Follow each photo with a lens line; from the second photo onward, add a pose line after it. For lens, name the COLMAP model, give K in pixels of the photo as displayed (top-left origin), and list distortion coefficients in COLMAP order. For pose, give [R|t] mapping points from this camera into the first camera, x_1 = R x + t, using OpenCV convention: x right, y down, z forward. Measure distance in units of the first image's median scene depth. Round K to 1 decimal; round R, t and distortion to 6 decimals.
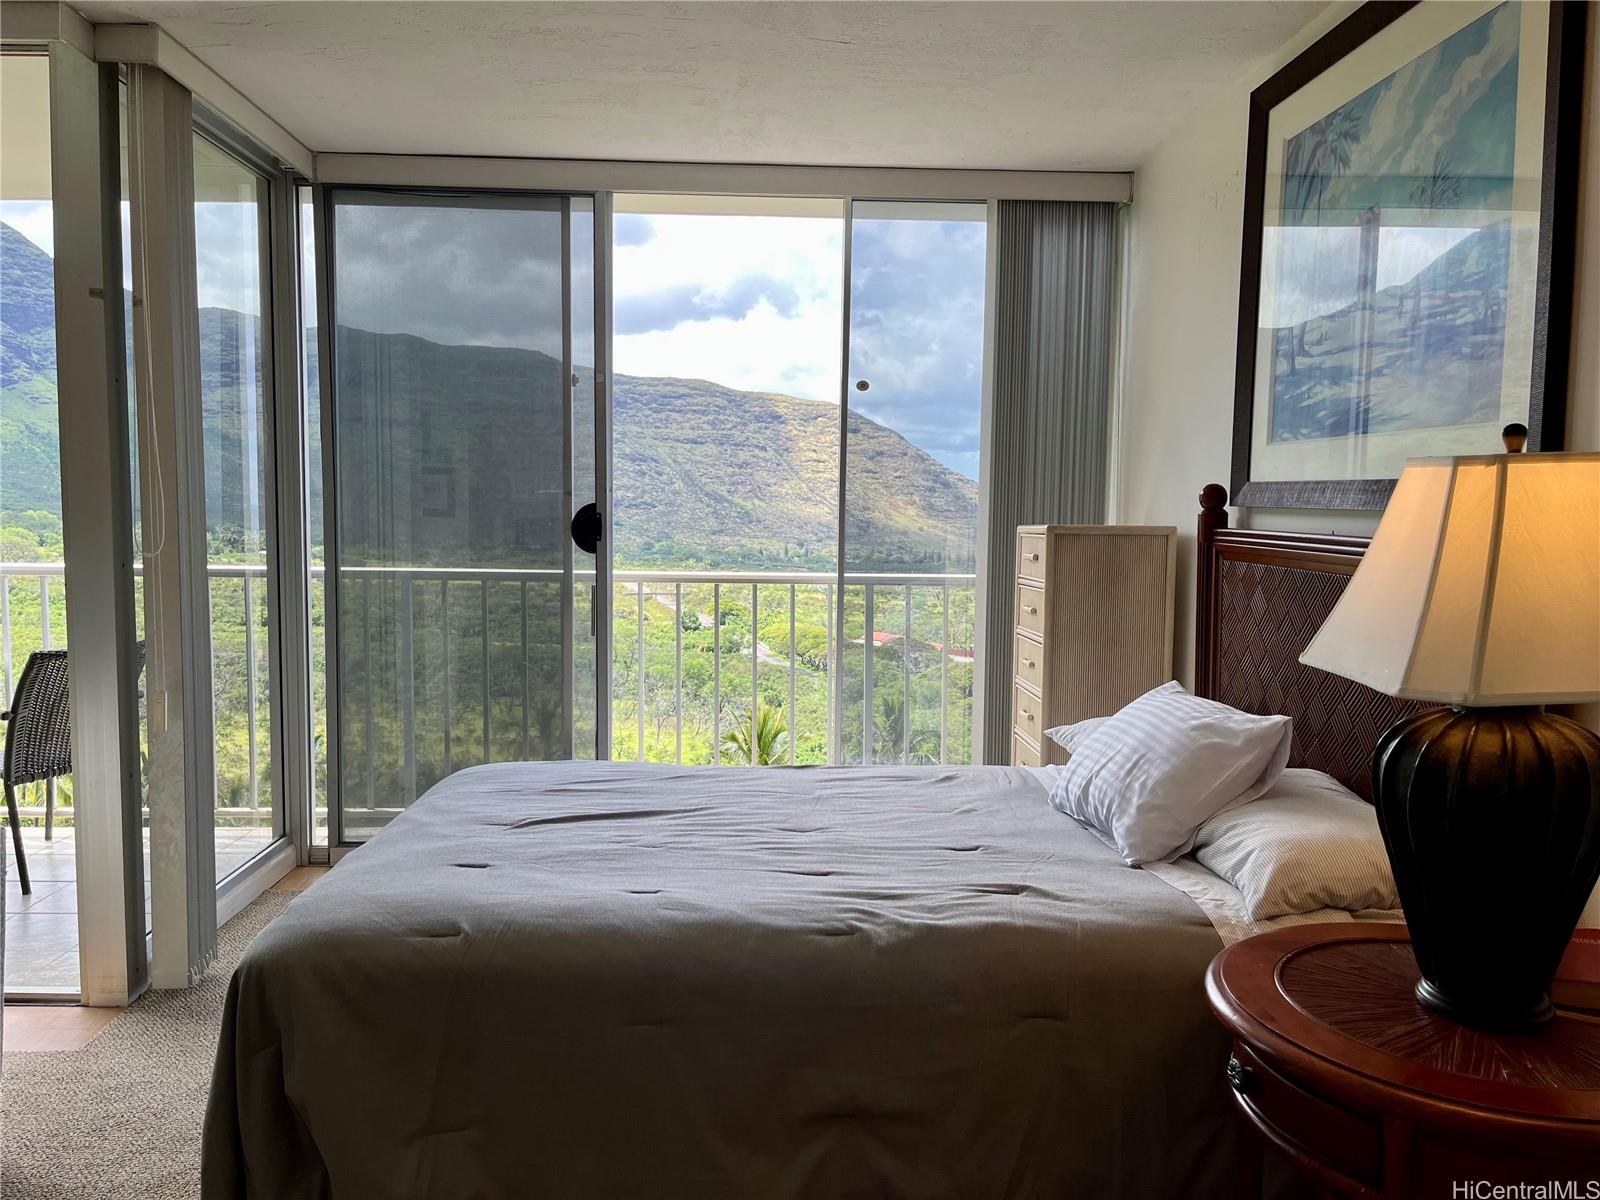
lens RADIAL K [[1204.3, 0, 787.8], [0, 1204.3, 605.0], [0, 0, 1]] dist [0.089144, -0.120998]
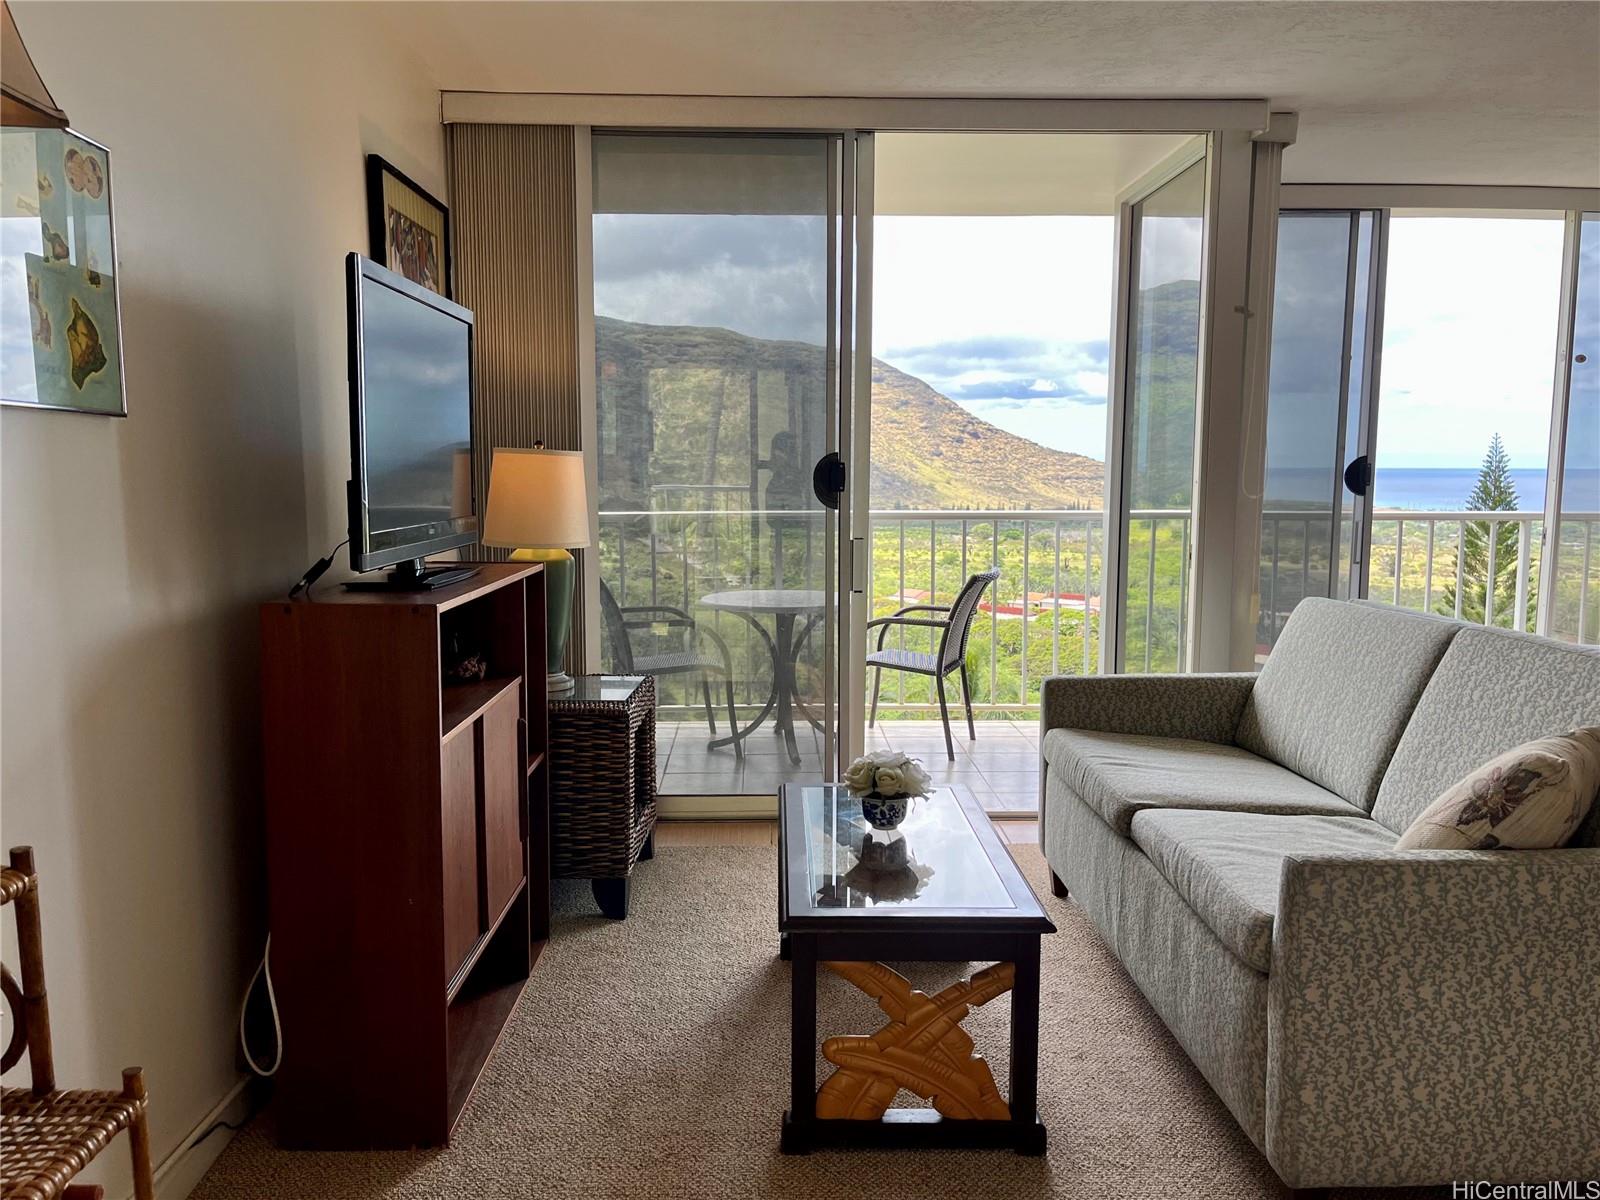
lens RADIAL K [[1214.8, 0, 791.9], [0, 1214.8, 602.1], [0, 0, 1]] dist [0.068797, -0.085680]
pose [[0.999807, -0.003299, -0.019352, -1.023924], [0.004004, 0.999326, 0.036485, 0.027685], [0.019219, -0.036556, 0.999147, -0.418431]]
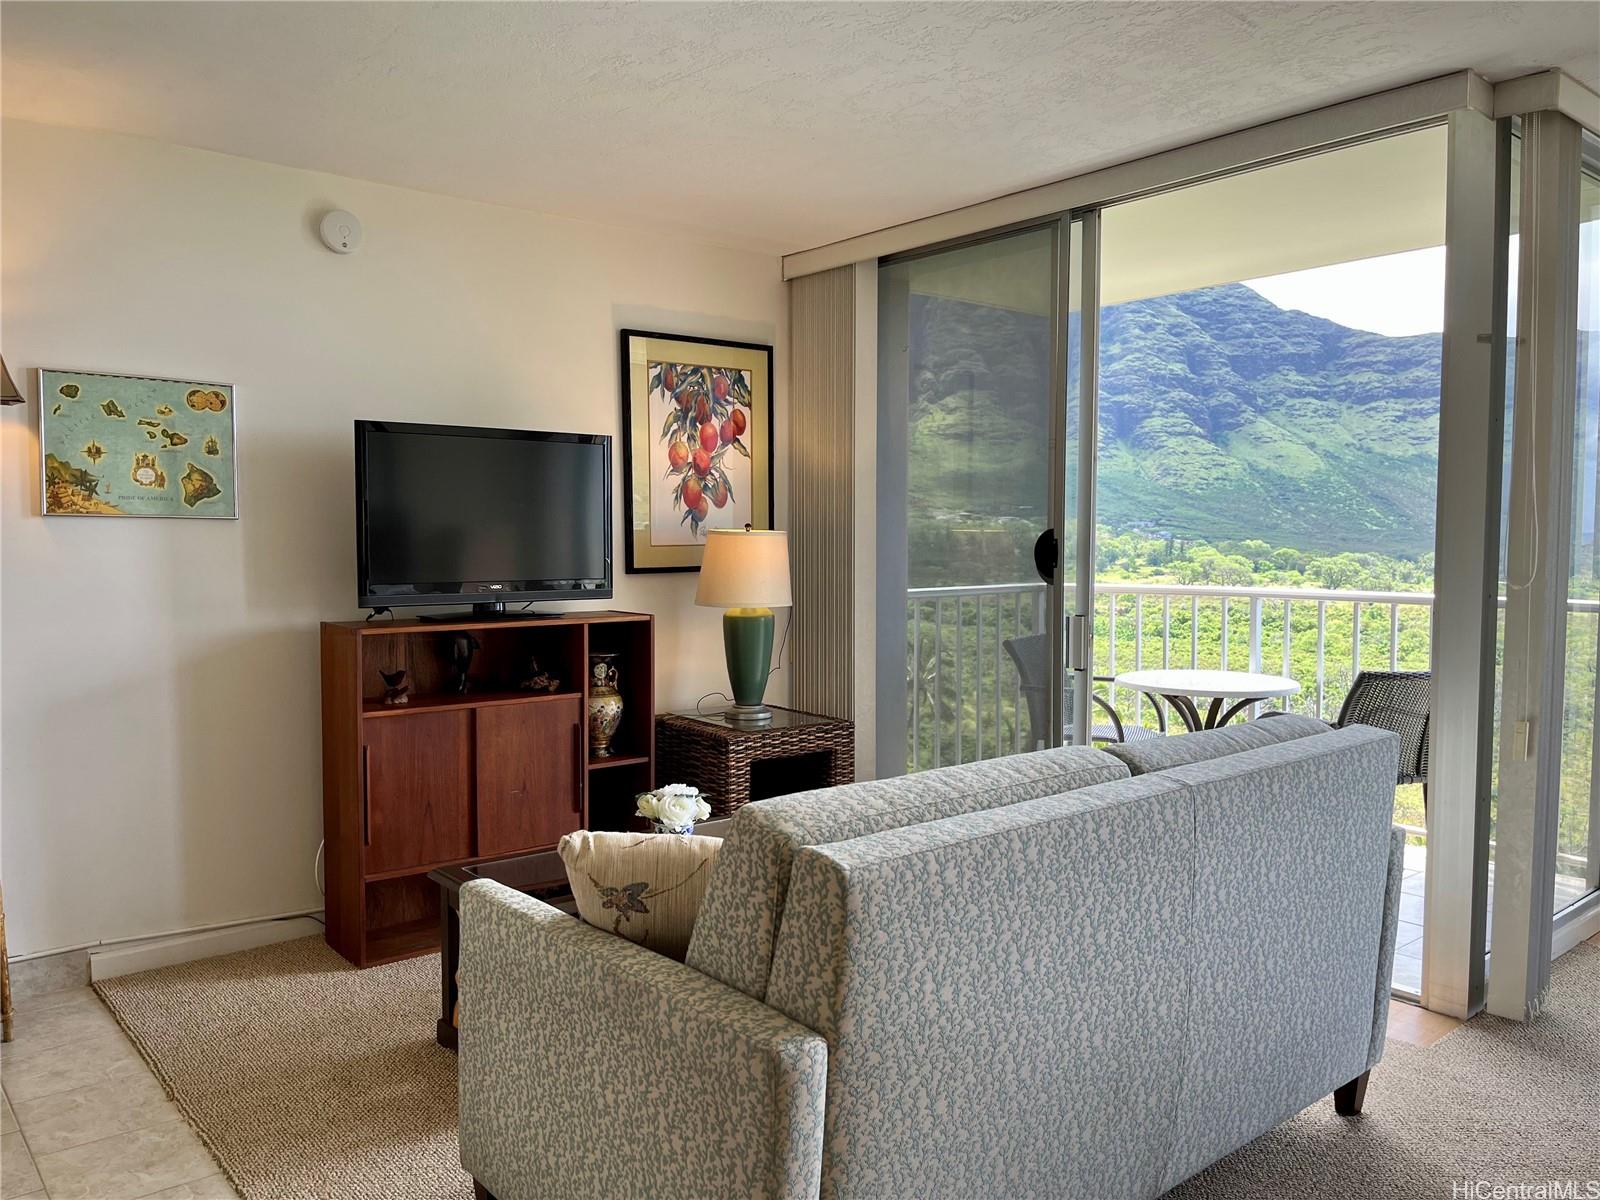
lens RADIAL K [[1204.3, 0, 787.8], [0, 1204.3, 605.0], [0, 0, 1]] dist [0.089144, -0.120998]
pose [[0.610567, 0.038870, -0.791010, -0.084073], [-0.057317, 0.998344, 0.004817, 0.003829], [0.789888, 0.042397, 0.611784, -0.106127]]
